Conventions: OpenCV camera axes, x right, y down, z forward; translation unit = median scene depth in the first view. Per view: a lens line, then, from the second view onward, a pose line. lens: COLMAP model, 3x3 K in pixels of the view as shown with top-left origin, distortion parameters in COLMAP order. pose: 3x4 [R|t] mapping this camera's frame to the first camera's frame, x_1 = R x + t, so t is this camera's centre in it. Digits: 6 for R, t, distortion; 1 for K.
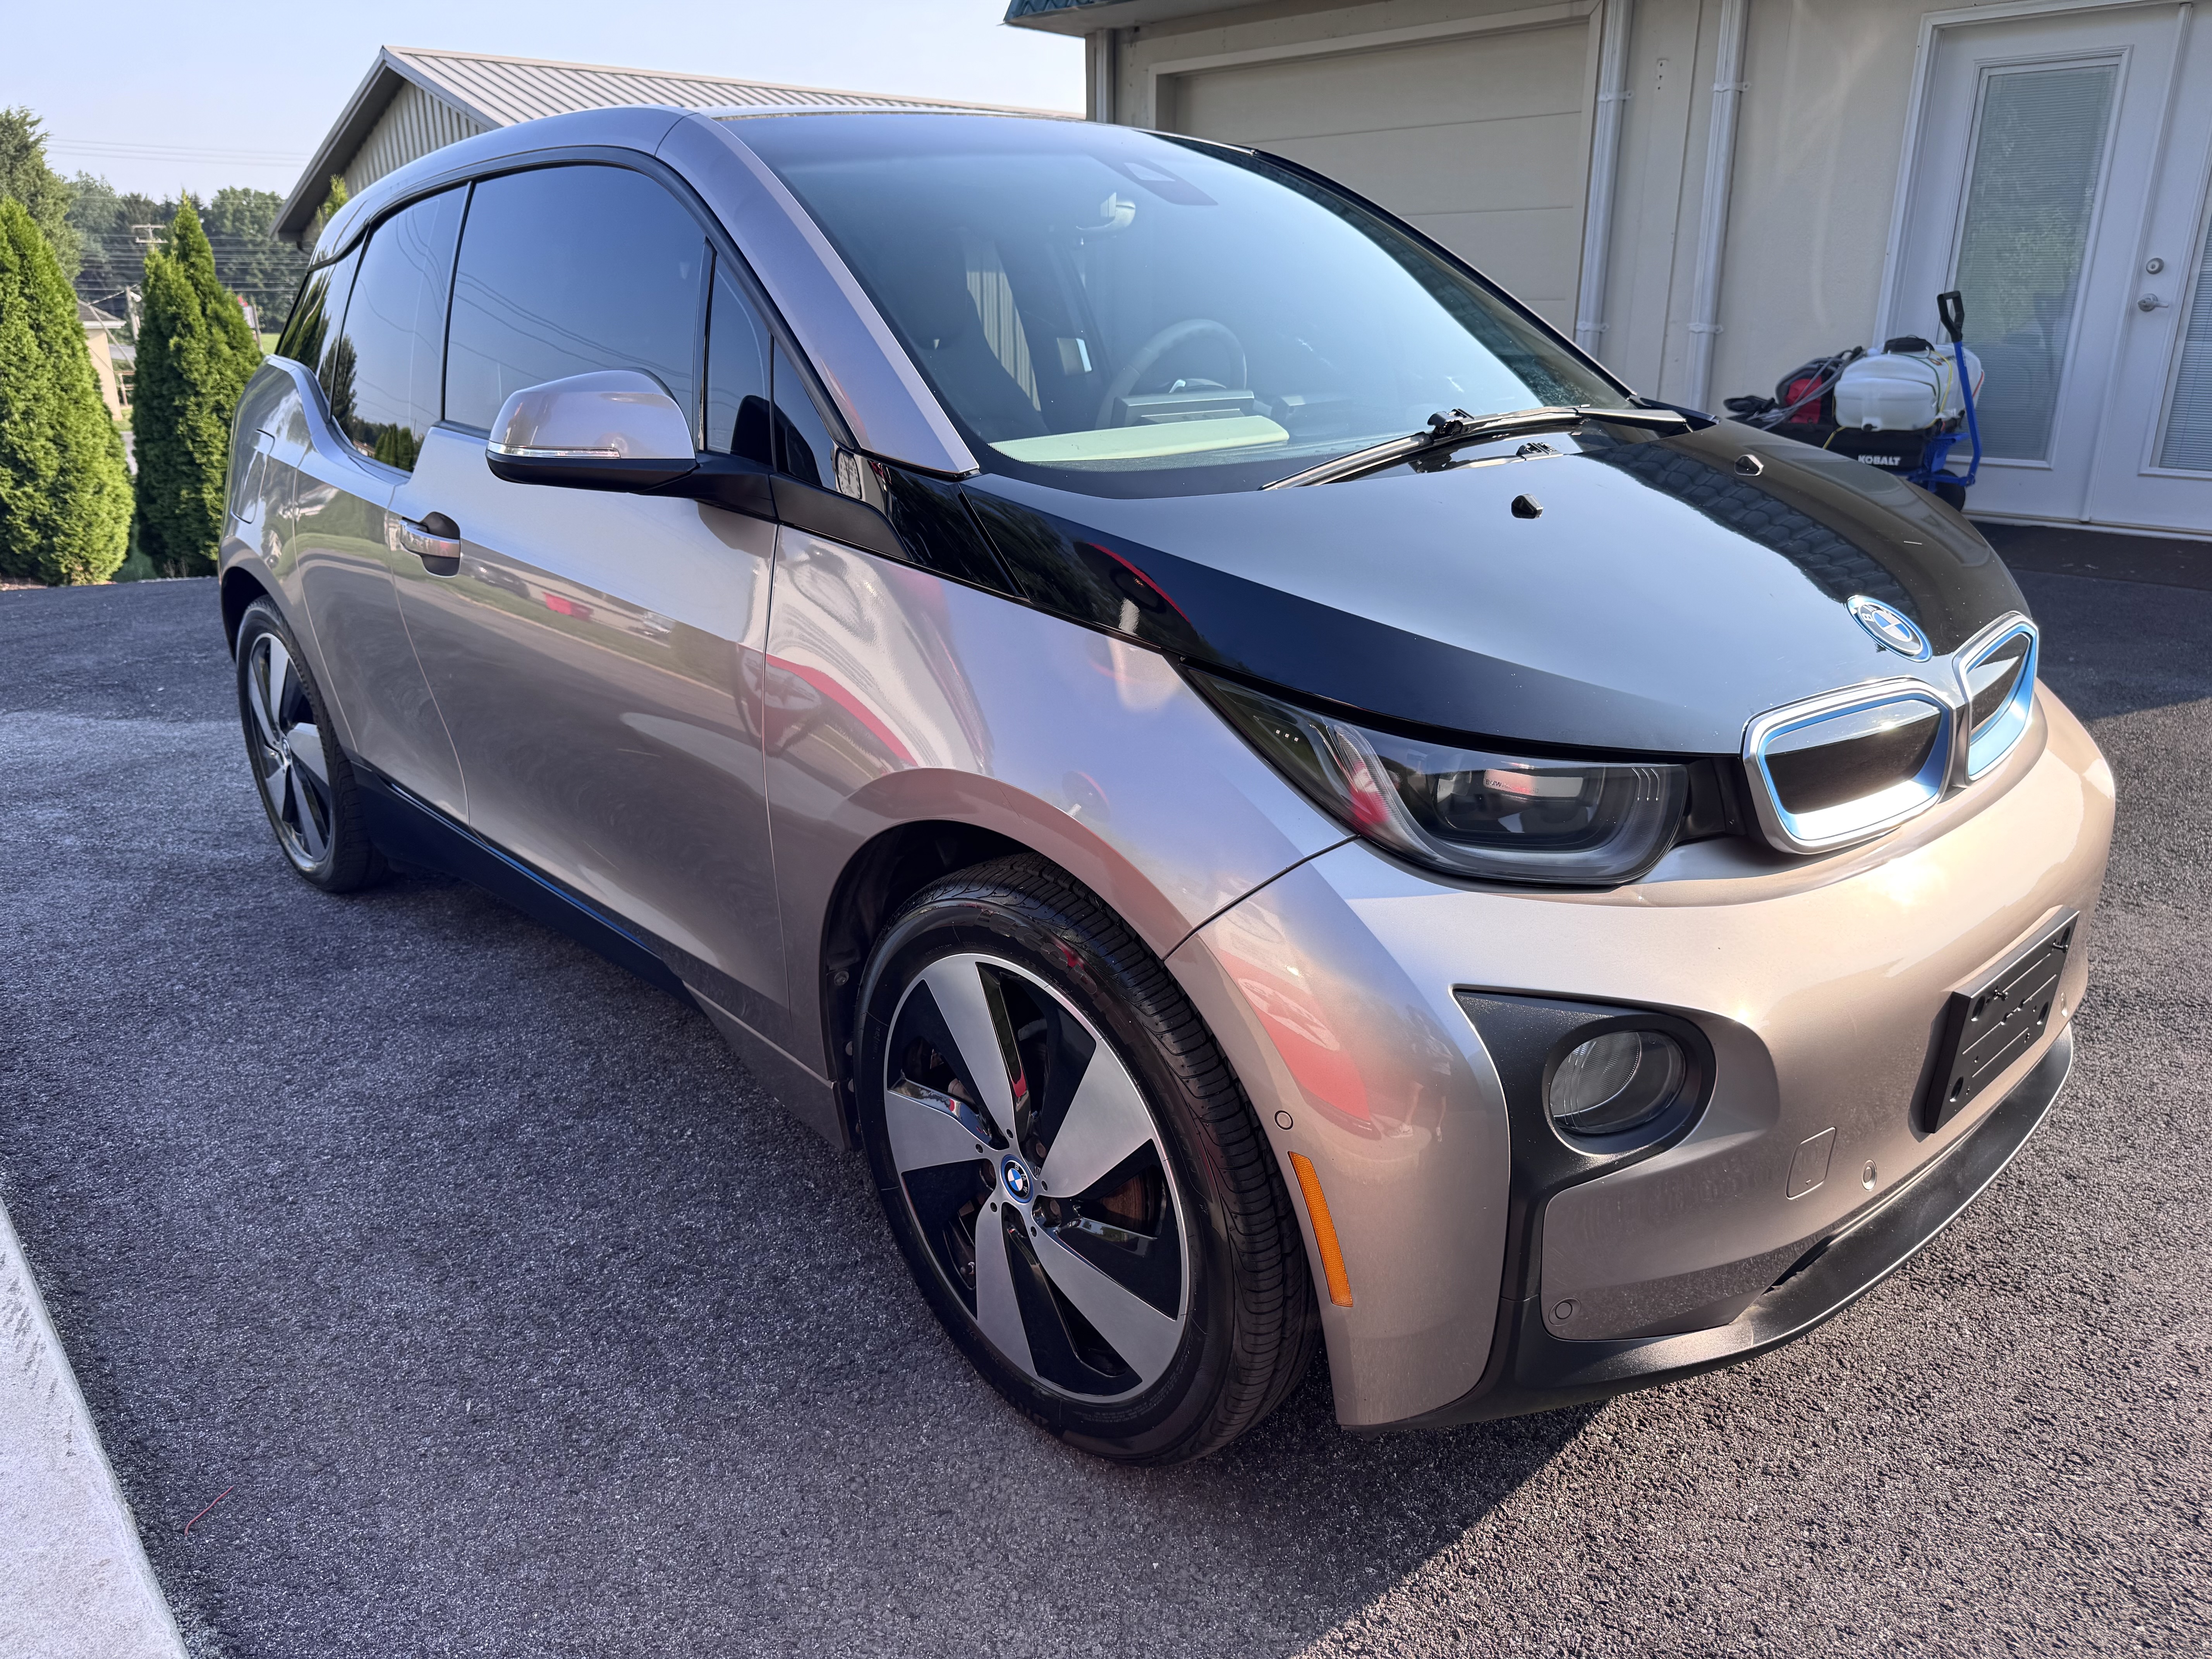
lens RADIAL K [[1540.9, 0, 1097.2], [0, 1540.9, 829.3], [0, 0, 1]] dist [0.006035, -0.016068]
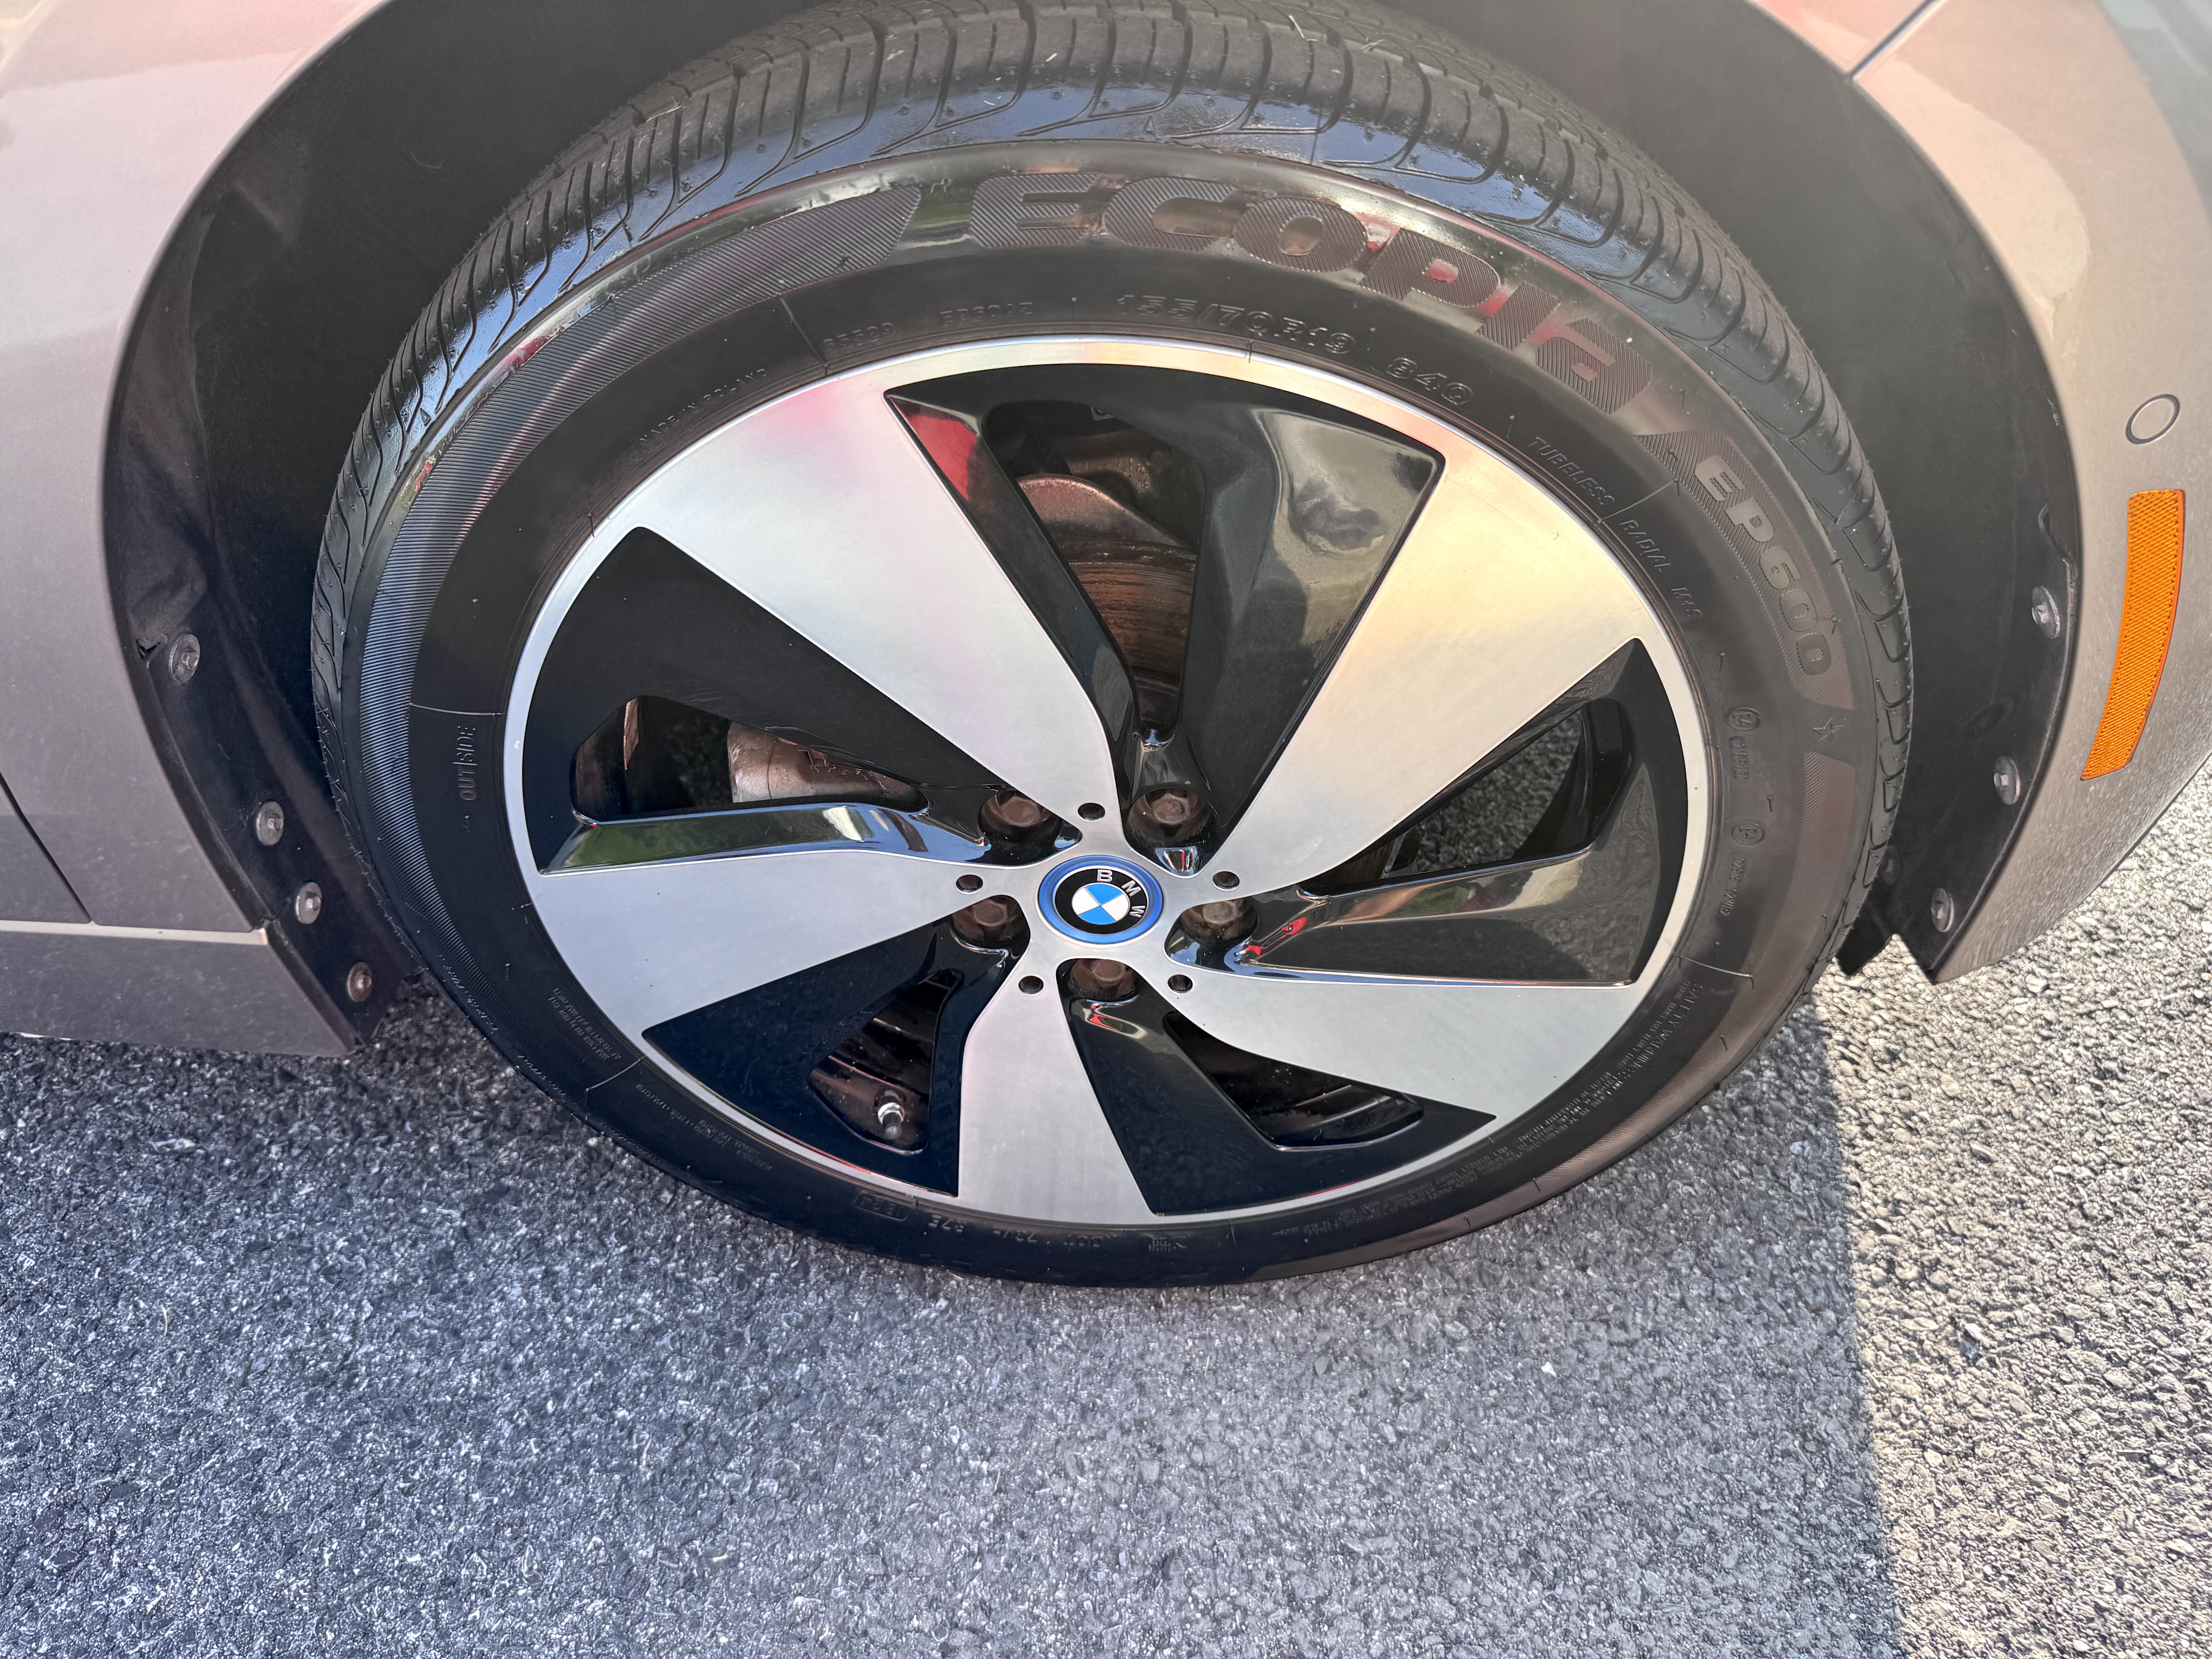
lens RADIAL K [[1614.9, 0, 1132.0], [0, 1614.9, 865.0], [0, 0, 1]] dist [0.015935, -0.006755]
pose [[0.712049, -0.496536, 0.496425, -0.252309], [0.256577, 0.842141, 0.474307, 0.024590], [-0.653571, -0.210359, 0.727045, 0.706466]]
